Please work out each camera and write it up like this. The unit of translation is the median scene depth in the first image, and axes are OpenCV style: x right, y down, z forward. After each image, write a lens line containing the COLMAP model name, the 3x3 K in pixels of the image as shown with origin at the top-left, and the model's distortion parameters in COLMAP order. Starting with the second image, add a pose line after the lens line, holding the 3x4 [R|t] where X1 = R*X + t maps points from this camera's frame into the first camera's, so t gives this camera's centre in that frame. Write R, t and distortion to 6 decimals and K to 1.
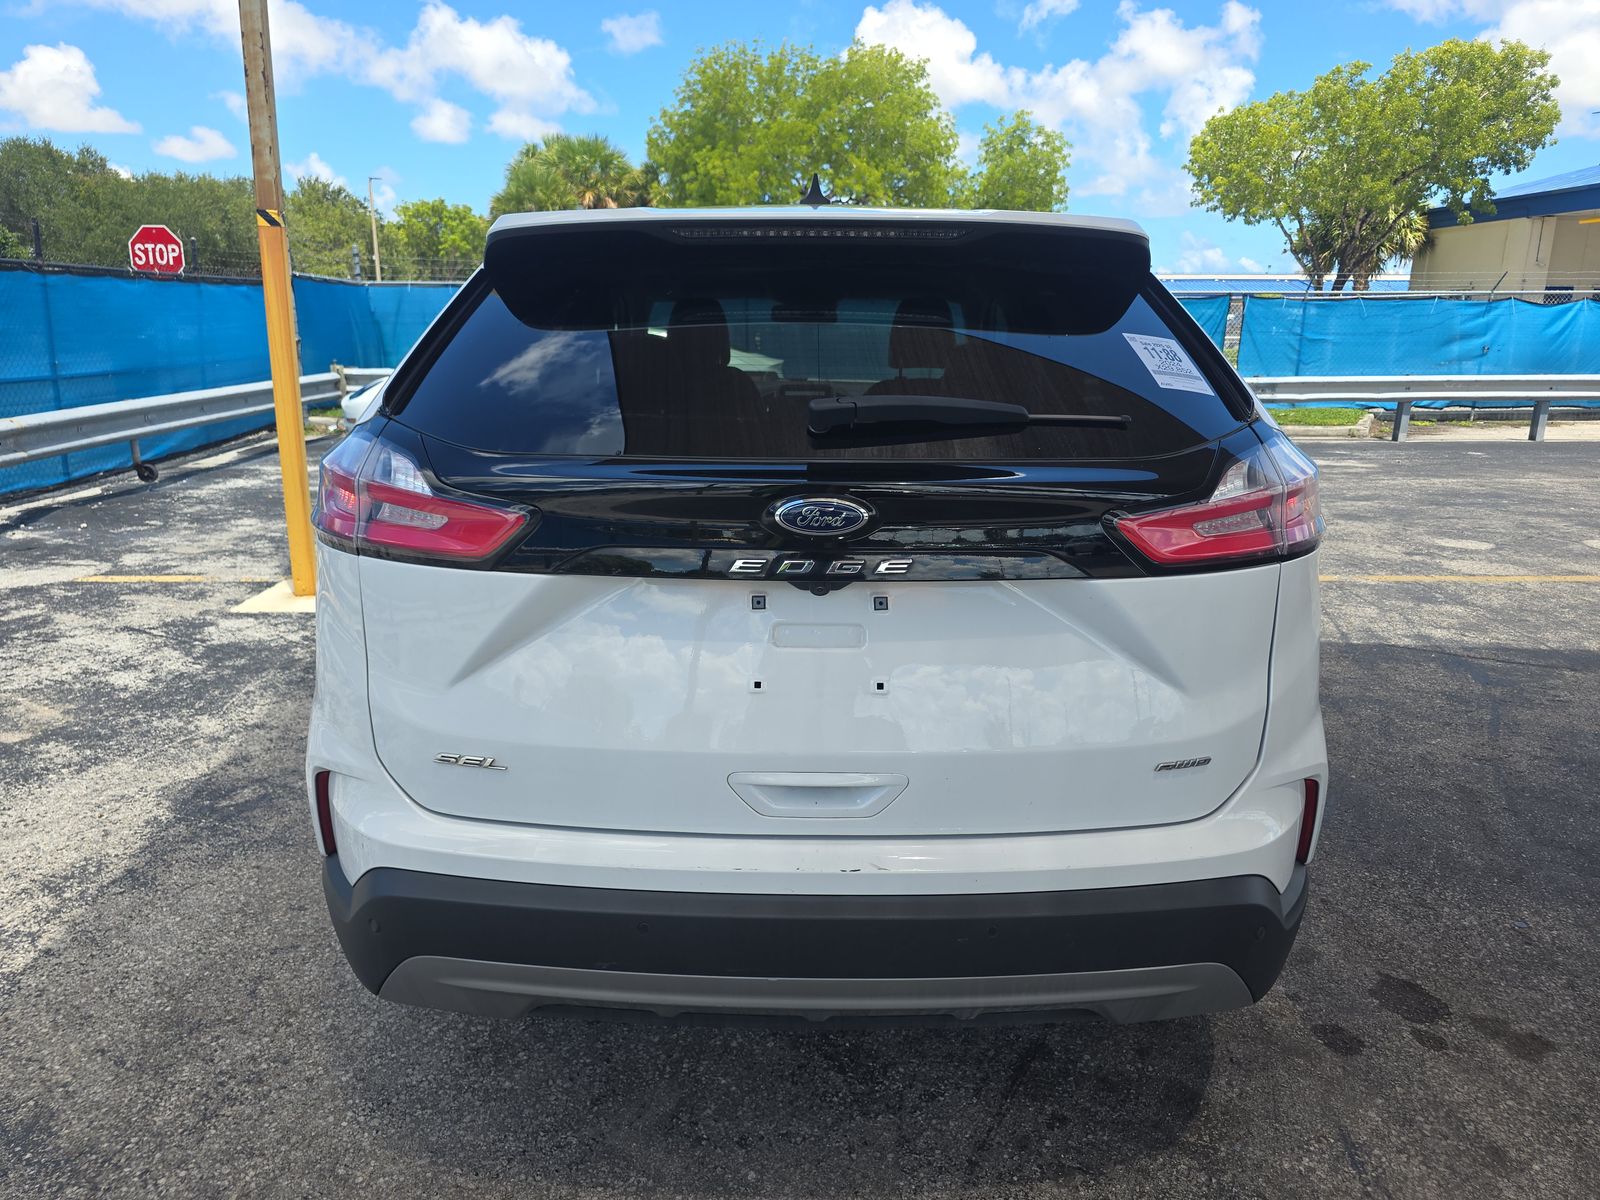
lens RADIAL K [[1082.3, 0, 778.2], [0, 1082.3, 575.0], [0, 0, 1]] dist [0.067057, -0.059114]
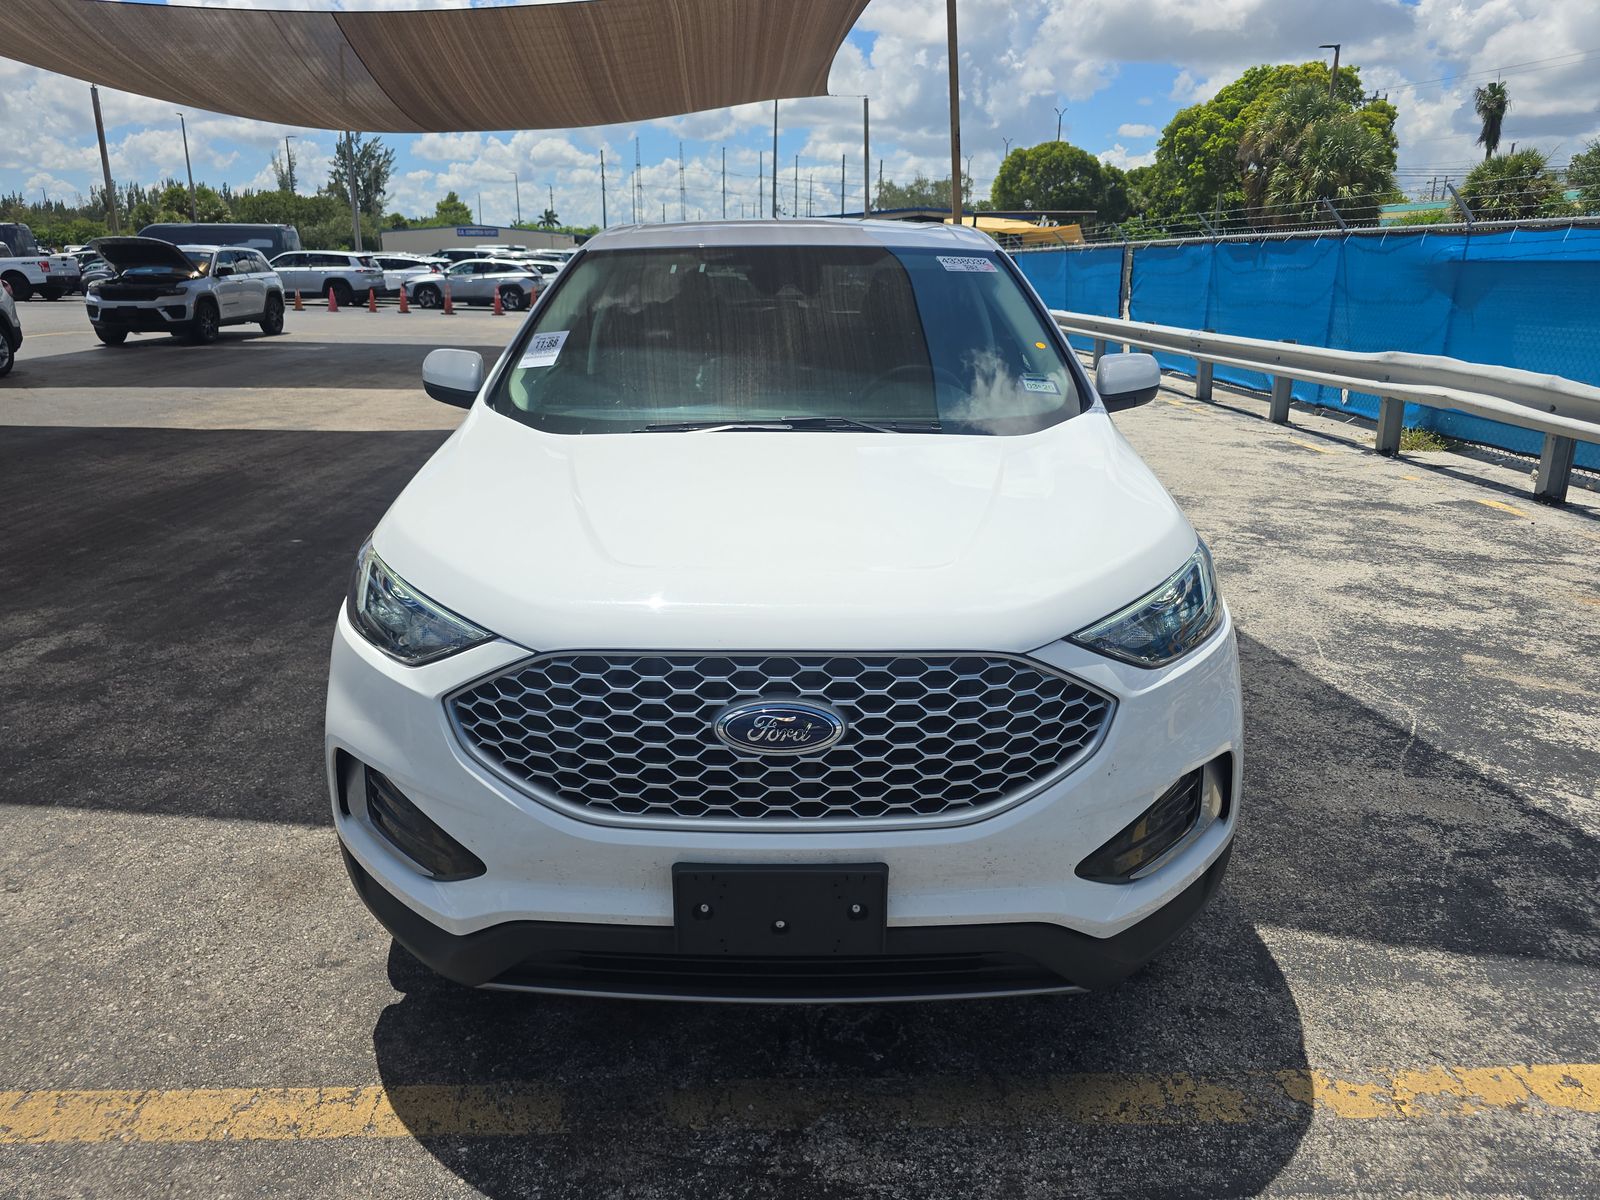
lens RADIAL K [[1101.3, 0, 784.4], [0, 1101.3, 606.6], [0, 0, 1]] dist [-0.012767, 0.000381]
pose [[-0.999946, -0.008197, -0.006461, 0.005161], [-0.010346, 0.860086, 0.510045, -0.060820], [0.001376, 0.510084, -0.860124, 0.248275]]
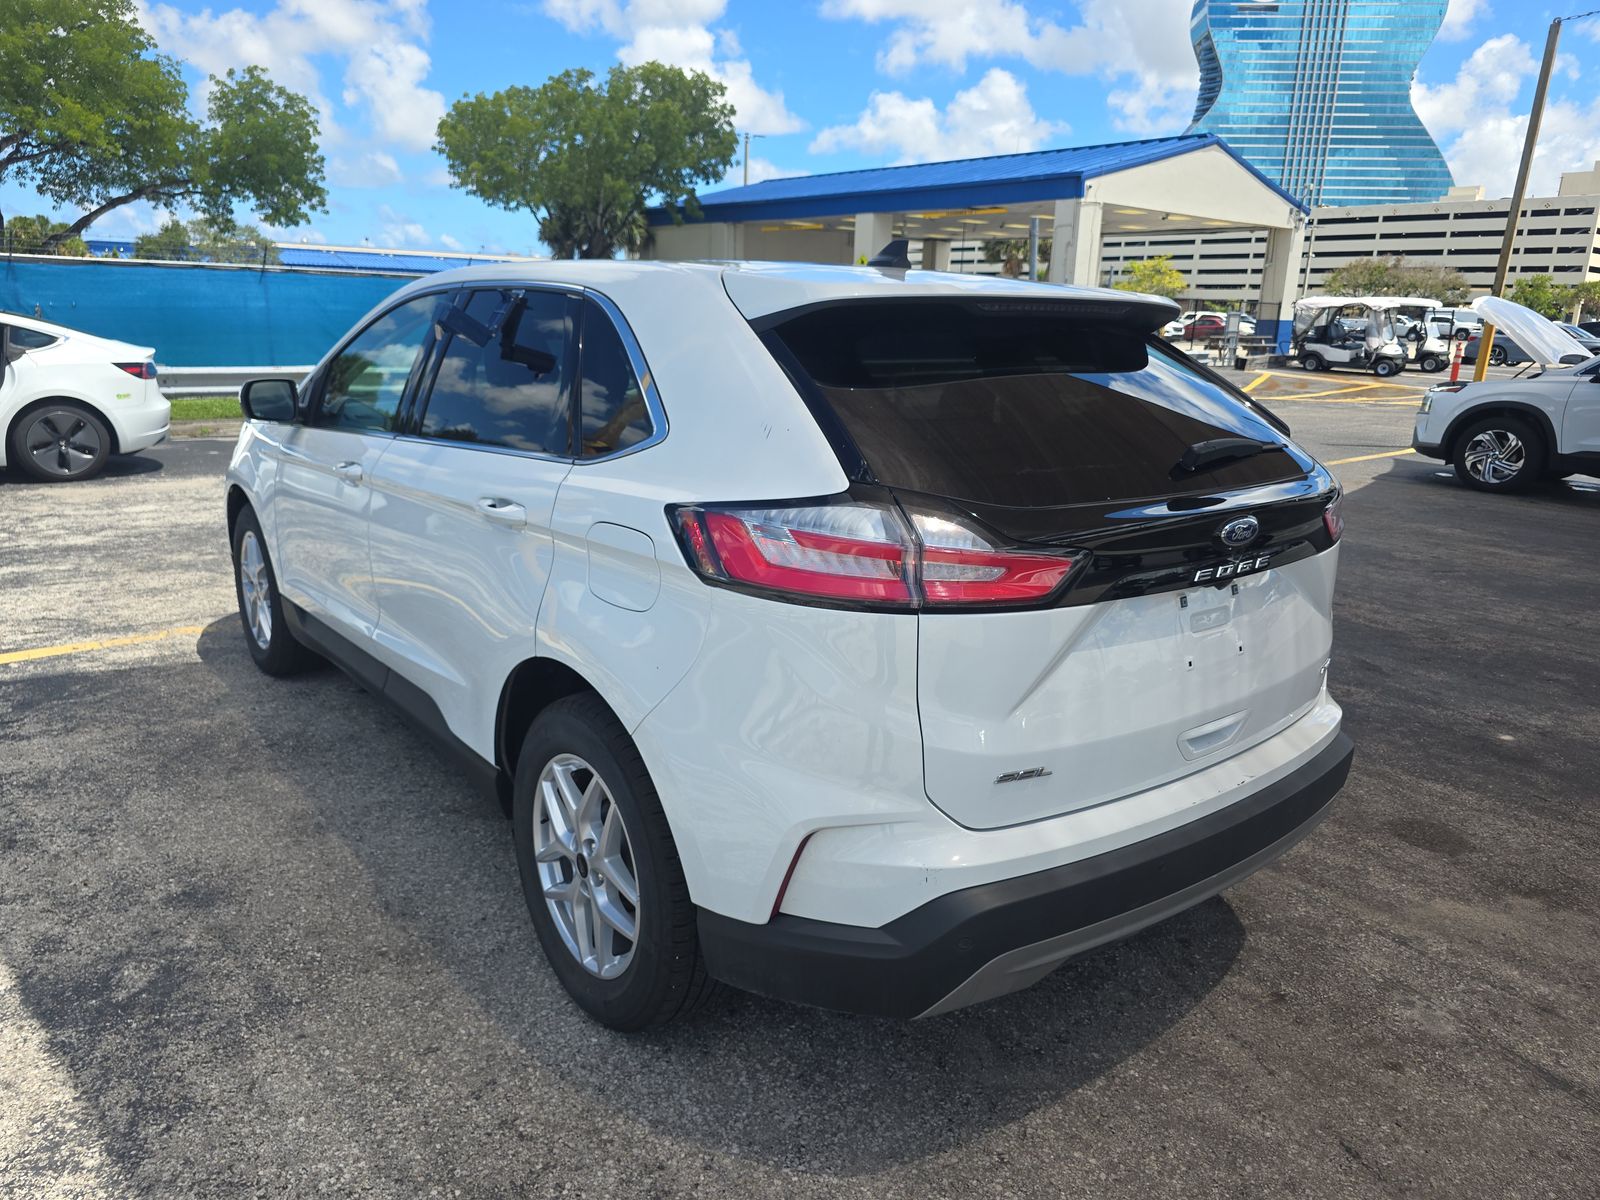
lens RADIAL K [[1101.3, 0, 784.4], [0, 1101.3, 606.6], [0, 0, 1]] dist [-0.012767, 0.000381]
pose [[0.781723, -0.148547, 0.605676, -0.061117], [0.120072, 0.988896, 0.087562, -0.007082], [-0.611958, 0.004276, 0.790879, 0.014042]]
